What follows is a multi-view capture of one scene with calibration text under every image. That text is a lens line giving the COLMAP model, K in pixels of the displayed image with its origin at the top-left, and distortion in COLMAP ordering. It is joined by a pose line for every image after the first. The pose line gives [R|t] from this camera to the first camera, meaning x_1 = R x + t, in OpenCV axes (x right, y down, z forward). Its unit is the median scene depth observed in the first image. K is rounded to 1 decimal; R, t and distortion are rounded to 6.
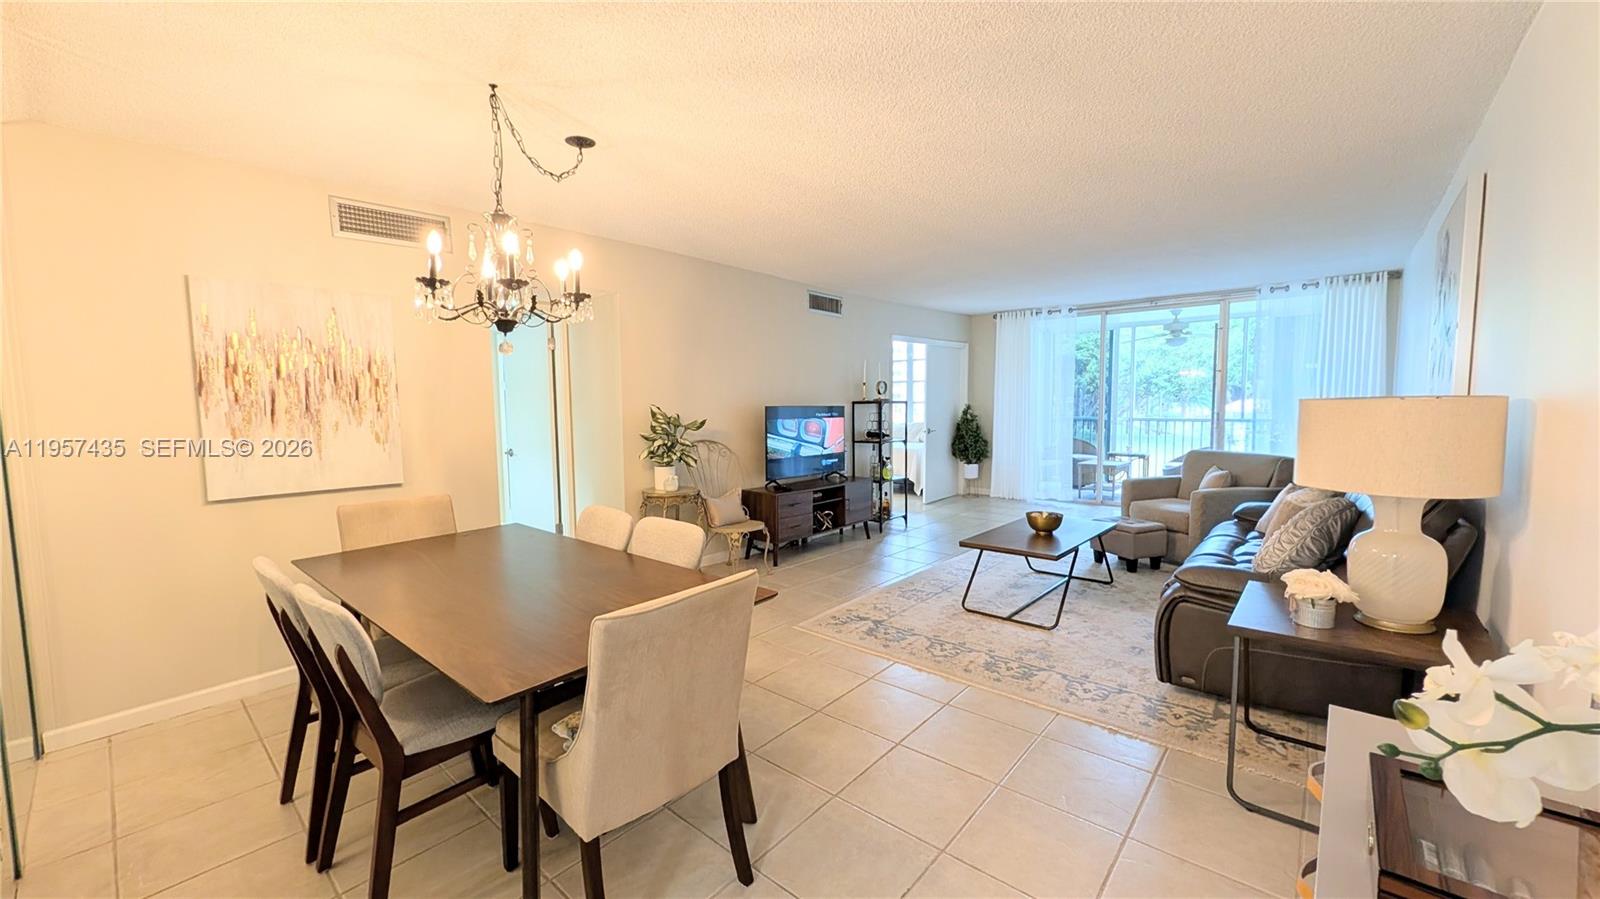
lens RADIAL K [[617.2, 0, 794.3], [0, 617.2, 443.1], [0, 0, 1]] dist [-0.011606, -0.000539]
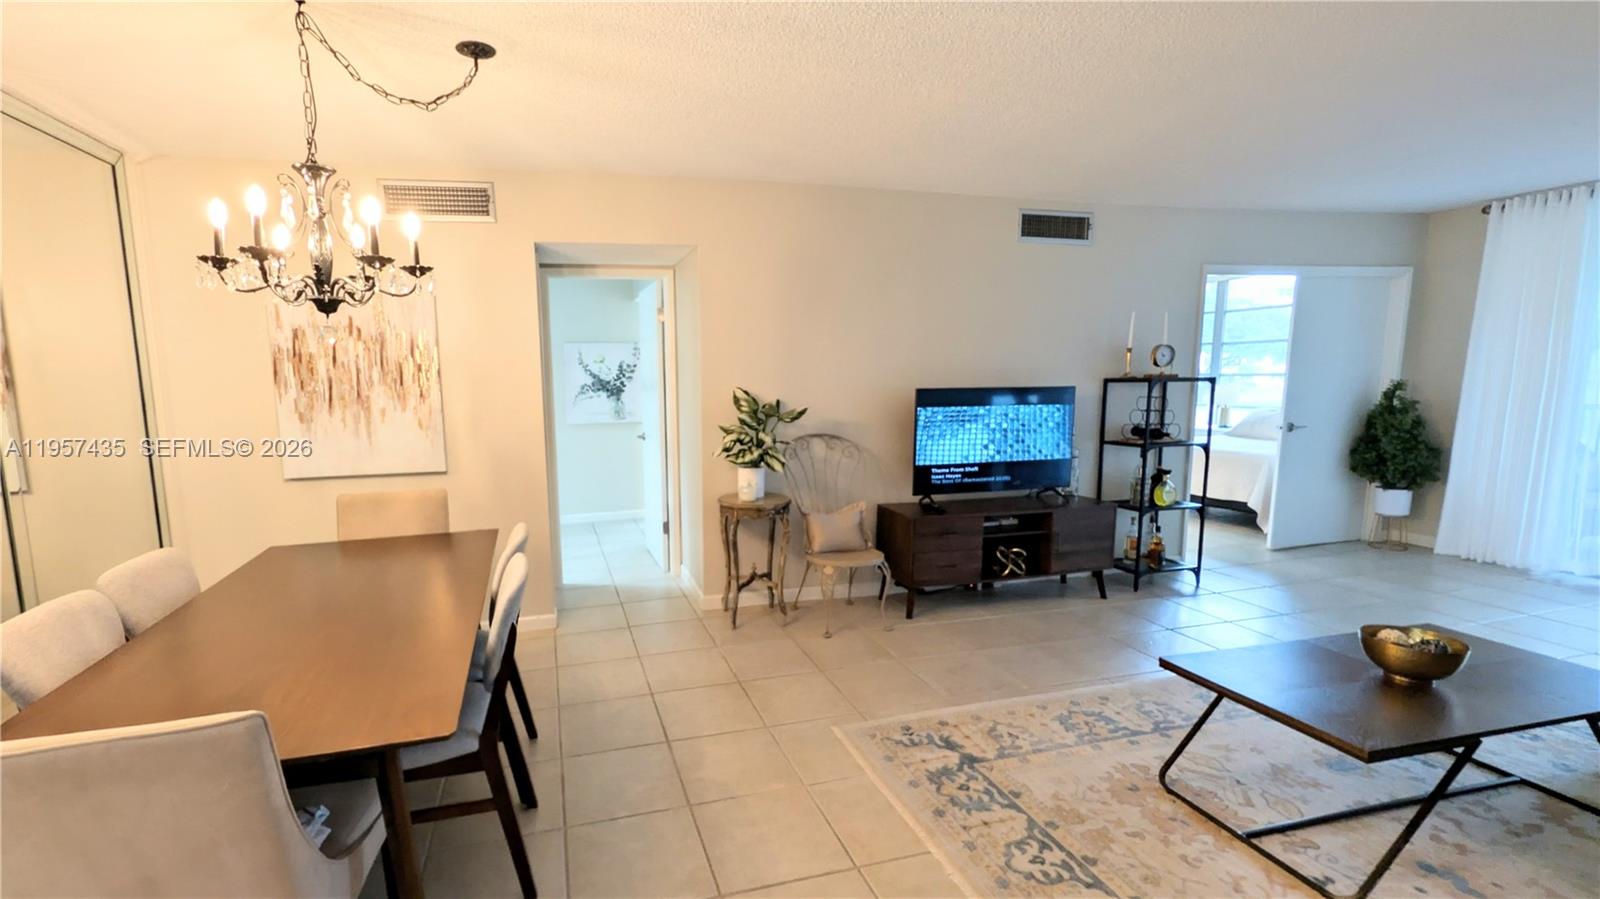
lens RADIAL K [[662.6, 0, 798.5], [0, 662.6, 451.8], [0, 0, 1]] dist [-0.000324, 0.000389]
pose [[0.818385, 0.066319, -0.570831, 0.276451], [-0.029933, 0.996890, 0.072905, -0.039407], [0.573890, -0.042578, 0.817825, 0.312745]]
